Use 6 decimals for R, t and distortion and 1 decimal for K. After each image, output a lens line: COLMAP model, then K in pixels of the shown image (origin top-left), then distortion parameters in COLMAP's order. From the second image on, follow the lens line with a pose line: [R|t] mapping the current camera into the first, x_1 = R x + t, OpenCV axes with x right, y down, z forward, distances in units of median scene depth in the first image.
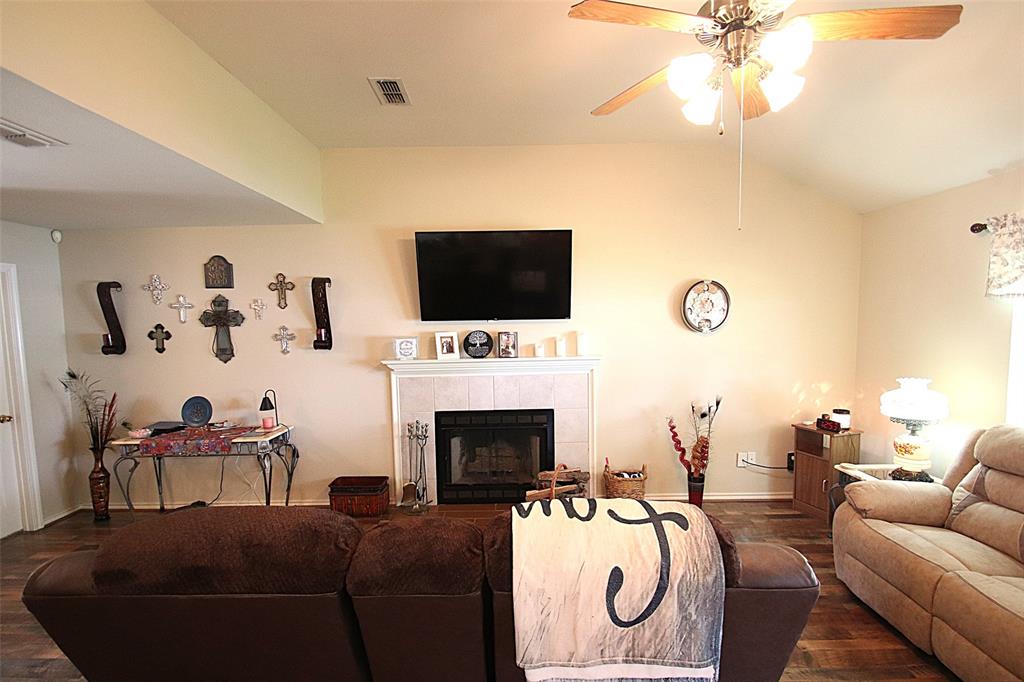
lens RADIAL K [[476.2, 0, 518.3], [0, 476.2, 357.4], [0, 0, 1]] dist [0.009768, -0.012917]
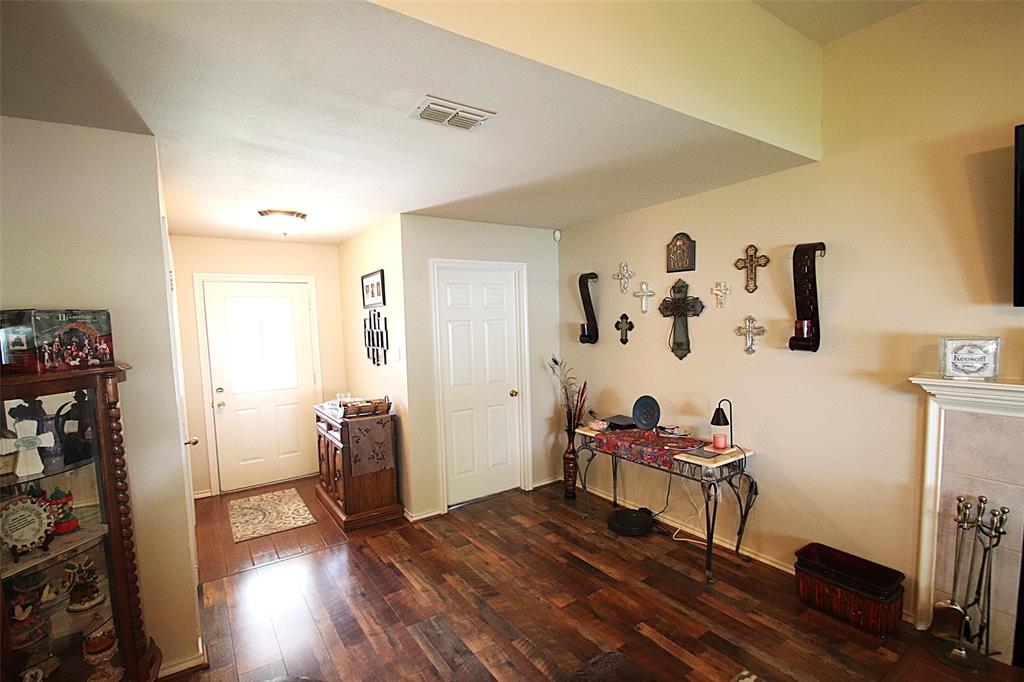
lens RADIAL K [[476.2, 0, 513.8], [0, 476.2, 359.0], [0, 0, 1]] dist [0.009768, -0.012917]
pose [[0.568306, 0.073945, -0.819488, -0.088735], [-0.049122, 0.997226, 0.055917, -0.022888], [0.821349, 0.008477, 0.570362, 0.278542]]
